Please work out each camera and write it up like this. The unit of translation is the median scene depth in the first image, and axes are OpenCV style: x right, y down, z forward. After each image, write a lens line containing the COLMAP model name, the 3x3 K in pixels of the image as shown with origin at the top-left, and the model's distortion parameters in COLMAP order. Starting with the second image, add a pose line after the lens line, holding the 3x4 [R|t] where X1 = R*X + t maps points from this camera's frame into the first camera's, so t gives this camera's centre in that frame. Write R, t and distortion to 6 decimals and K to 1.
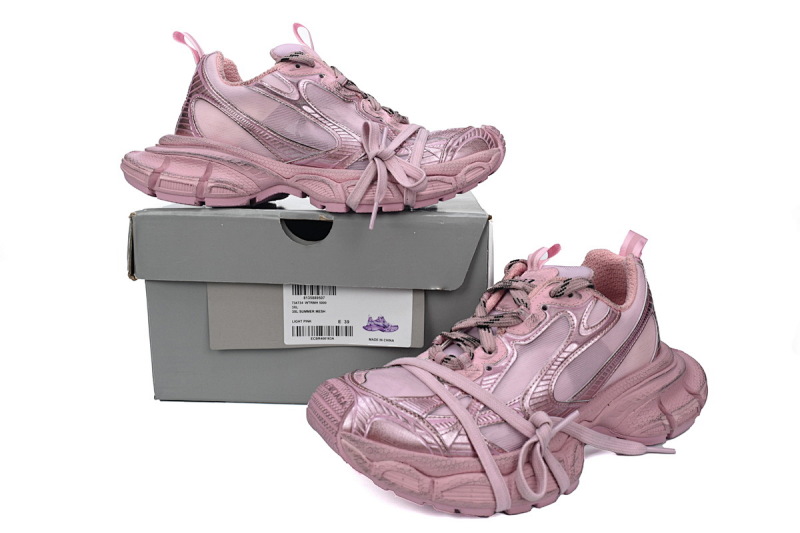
lens RADIAL K [[593.8, 0, 400.0], [0, 593.8, 266.5], [0, 0, 1]] dist [-0.042911, -0.000605]
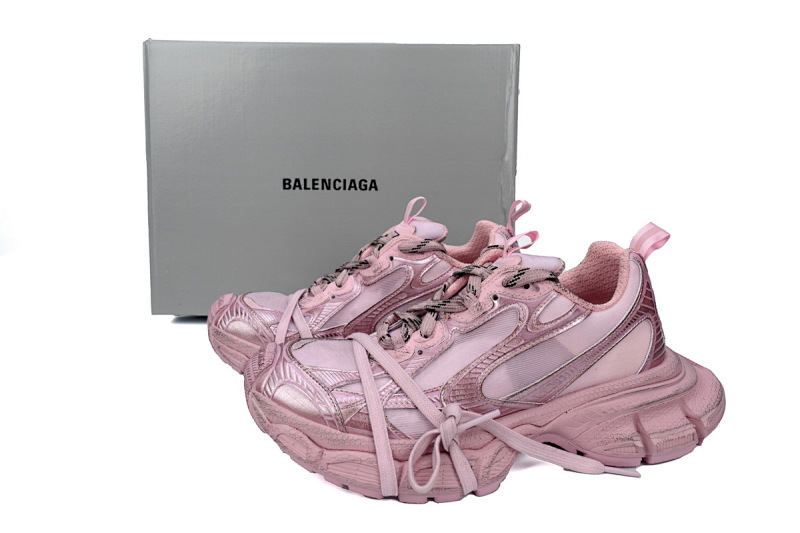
lens RADIAL K [[593.8, 0, 400.0], [0, 593.8, 266.5], [0, 0, 1]] dist [-0.042911, -0.000605]
pose [[0.944097, 0.085956, -0.318265, 0.417177], [-0.076330, 0.996171, 0.042619, -0.006950], [0.320710, -0.015943, 0.947043, 0.074284]]
